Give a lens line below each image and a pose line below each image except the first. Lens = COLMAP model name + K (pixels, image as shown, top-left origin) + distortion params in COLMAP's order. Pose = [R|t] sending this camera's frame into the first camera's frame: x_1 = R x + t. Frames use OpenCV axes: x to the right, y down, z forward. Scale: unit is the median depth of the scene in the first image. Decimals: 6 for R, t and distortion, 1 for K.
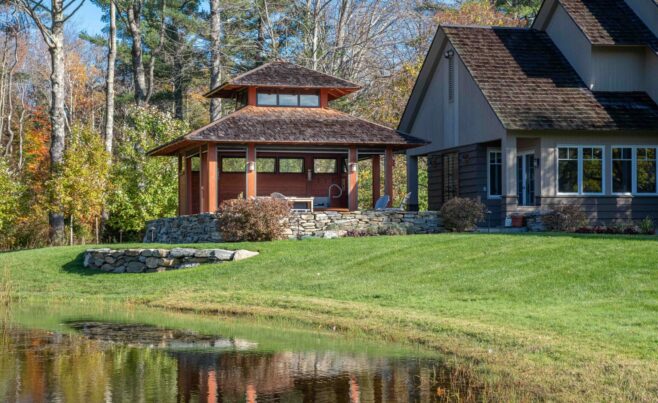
lens RADIAL K [[1333.5, 0, 328.8], [0, 1333.5, 205.7], [0, 0, 1]] dist [0.277282, 0.000000]
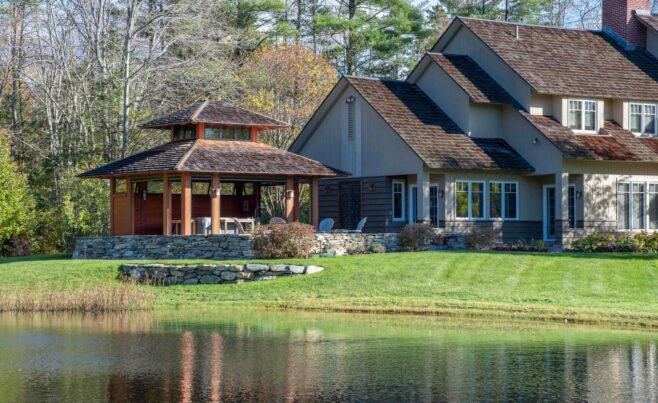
lens RADIAL K [[1550.7, 0, 329.0], [0, 1550.7, 201.3], [0, 0, 1]] dist [-0.027813, 0.000000]
pose [[0.922340, 0.012967, 0.386161, -0.508109], [-0.013902, 0.999903, -0.000372, -0.023051], [-0.386129, -0.005026, 0.922431, -0.305978]]
